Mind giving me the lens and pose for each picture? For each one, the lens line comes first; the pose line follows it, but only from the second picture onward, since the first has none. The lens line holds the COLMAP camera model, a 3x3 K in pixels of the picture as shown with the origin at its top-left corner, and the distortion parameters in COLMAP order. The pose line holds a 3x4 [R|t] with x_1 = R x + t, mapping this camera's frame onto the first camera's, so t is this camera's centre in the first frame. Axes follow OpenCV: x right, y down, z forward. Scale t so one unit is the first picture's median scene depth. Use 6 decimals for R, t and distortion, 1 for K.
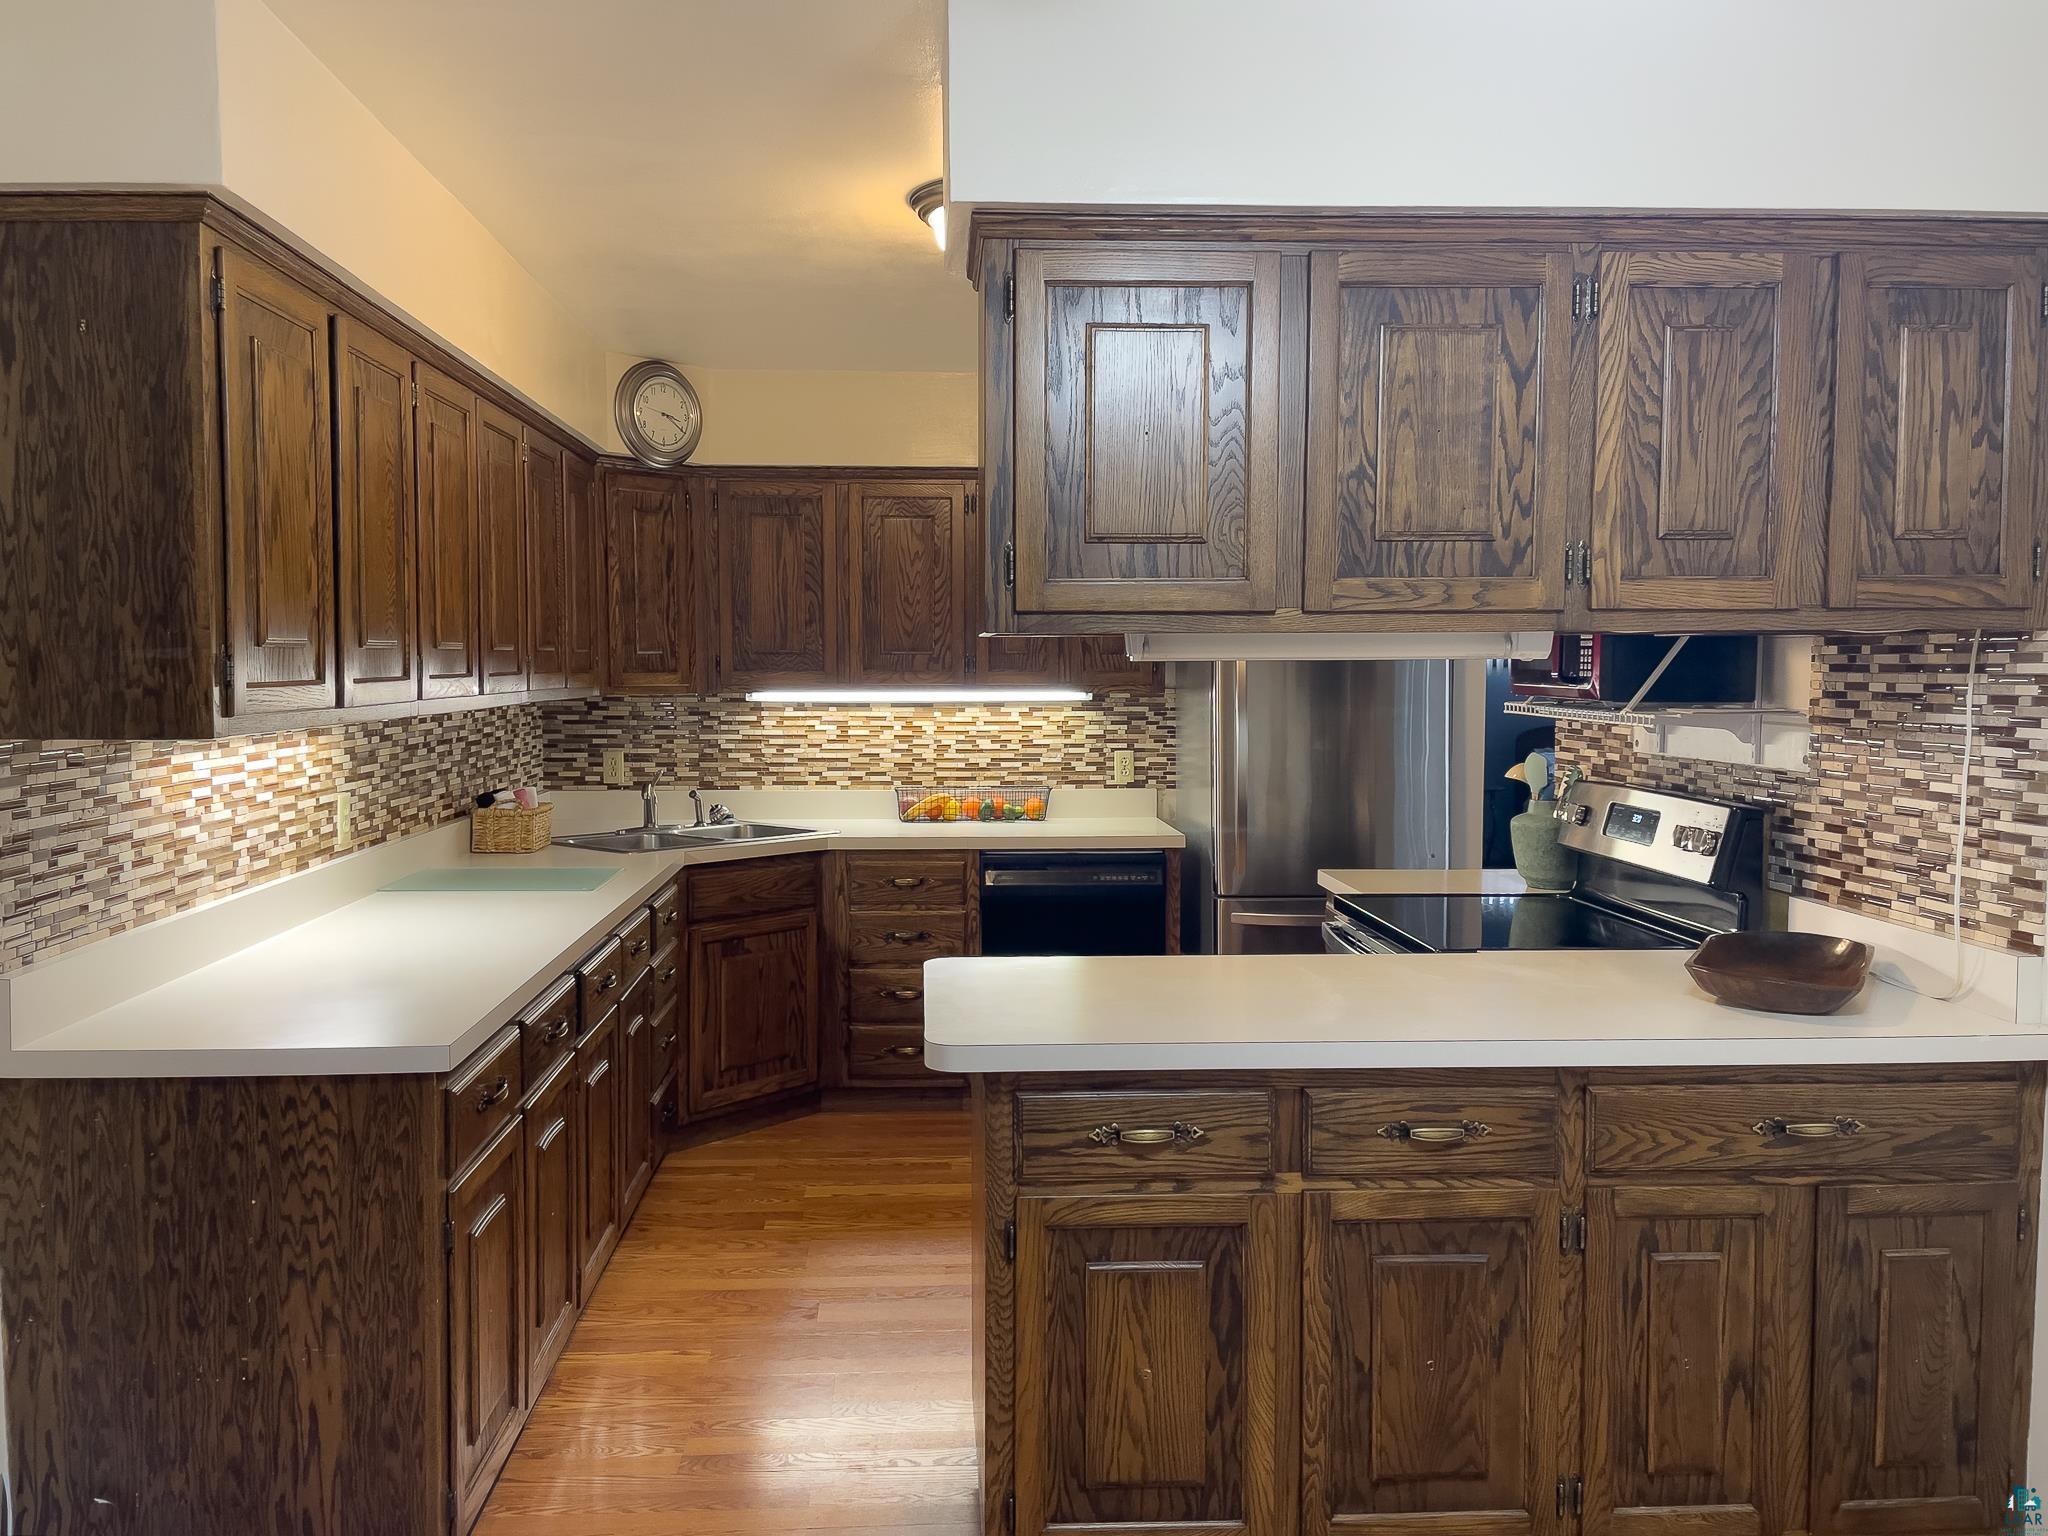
lens RADIAL K [[1571.1, 0, 1022.2], [0, 1571.1, 761.3], [0, 0, 1]] dist [-0.004663, -0.002130]
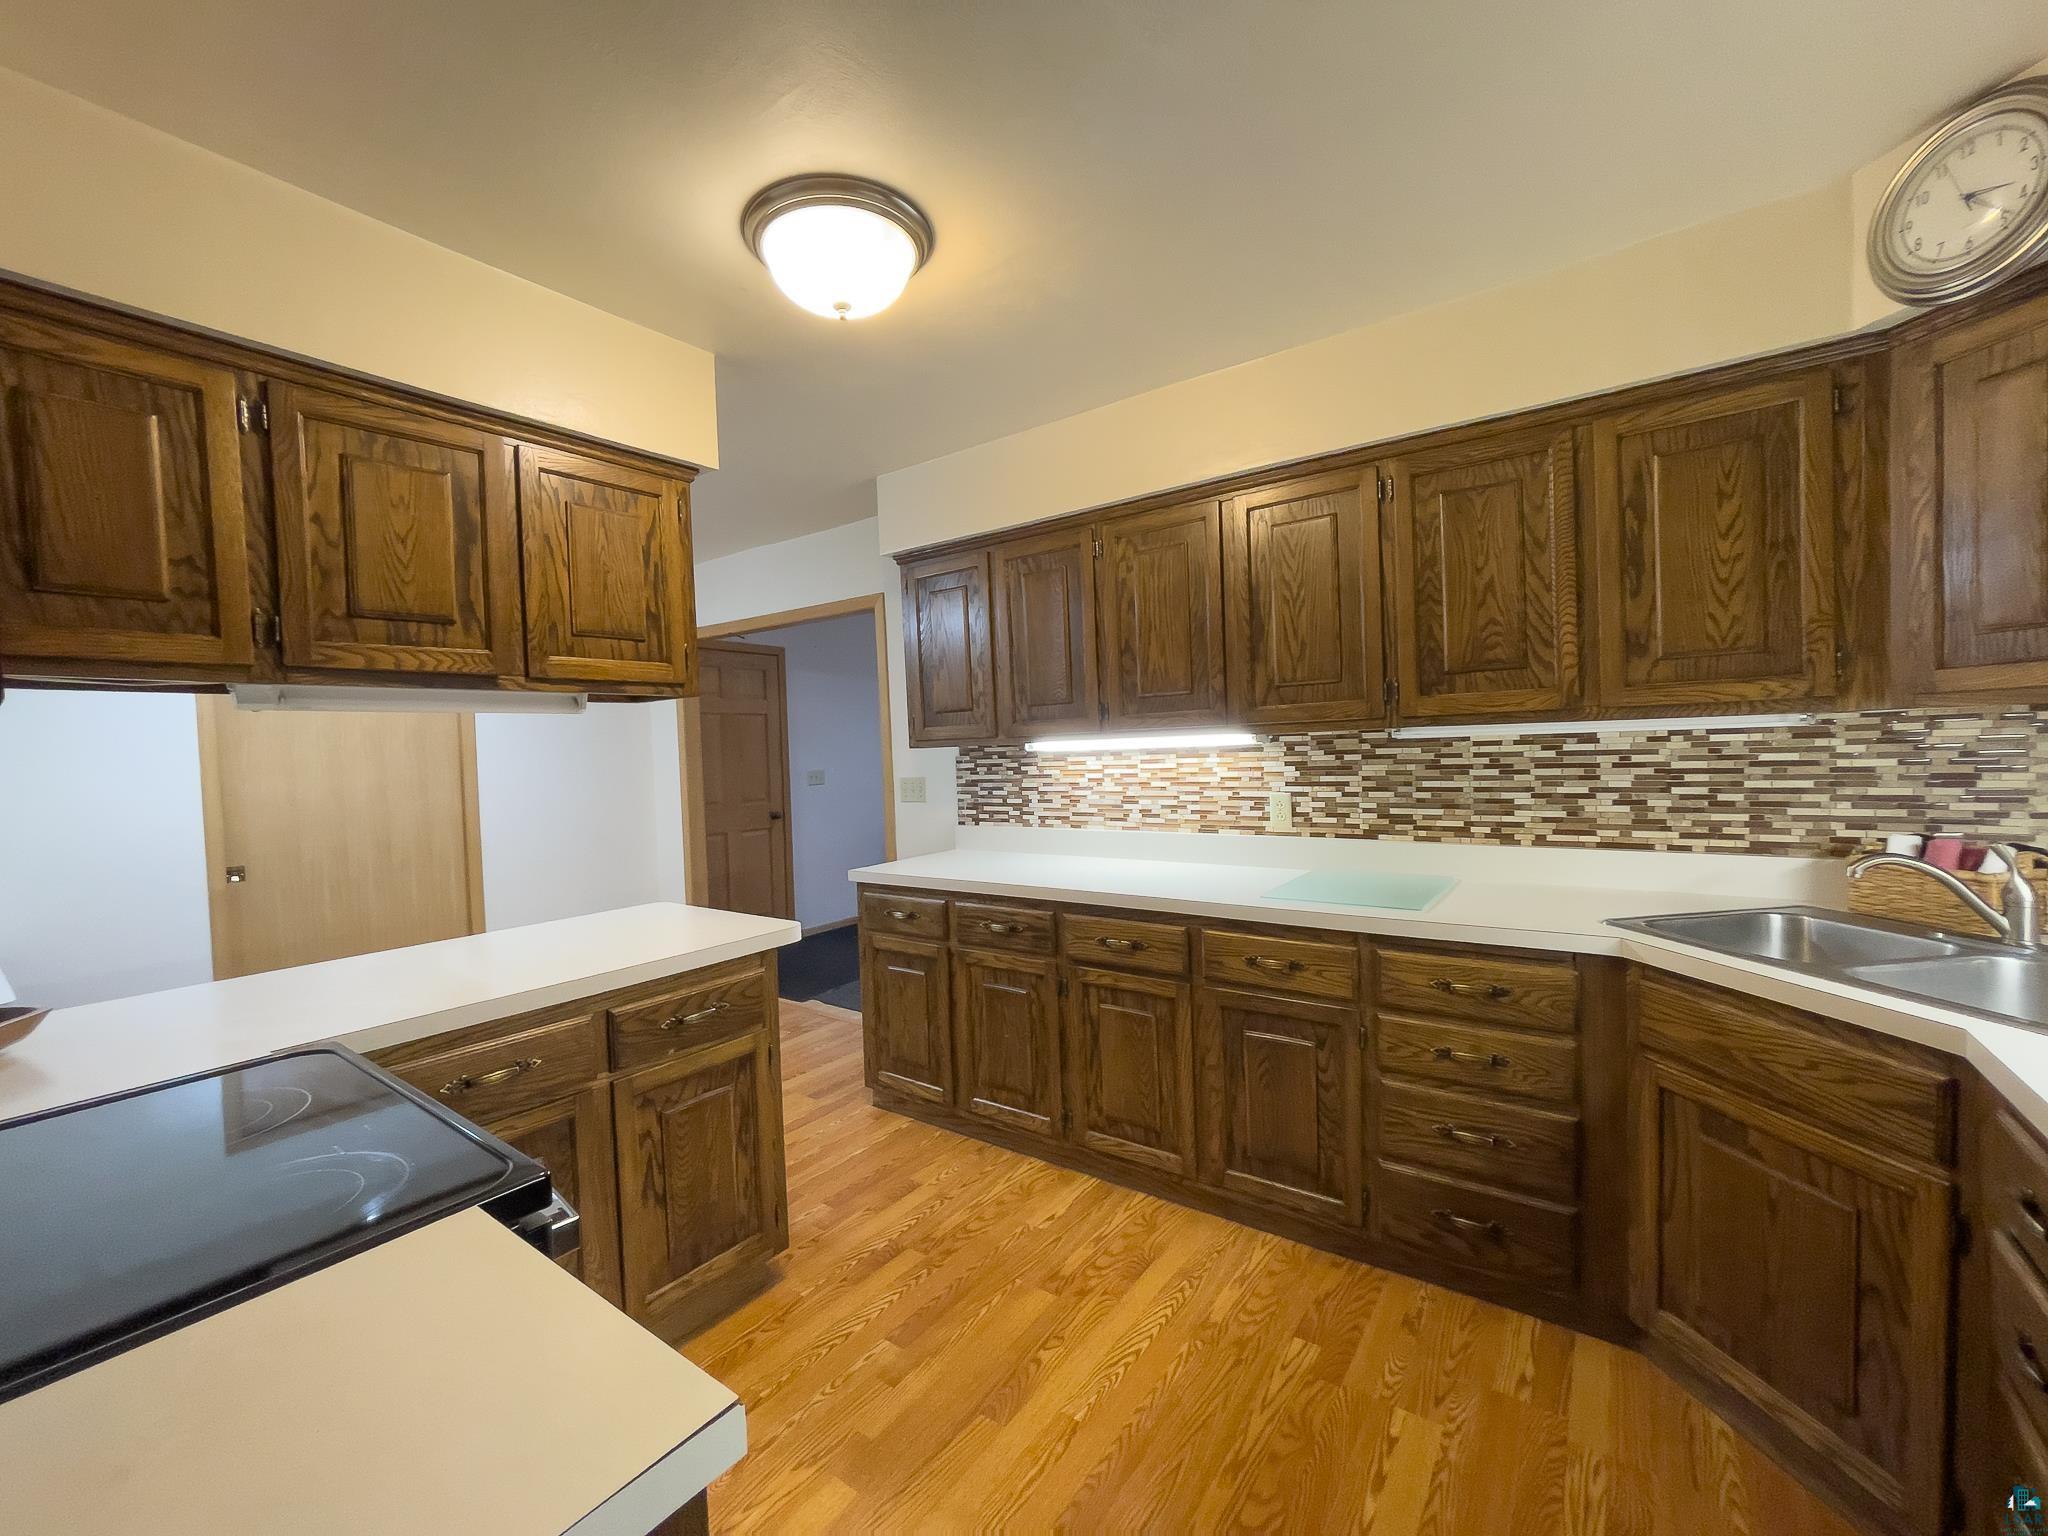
lens RADIAL K [[827.7, 0, 1027.3], [0, 827.7, 765.4], [0, 0, 1]] dist [0.012752, 0.000647]
pose [[-0.629660, 0.045471, -0.775539, 0.252946], [-0.010775, 0.997678, 0.067244, -0.044192], [0.776796, 0.050697, -0.627708, 1.075714]]
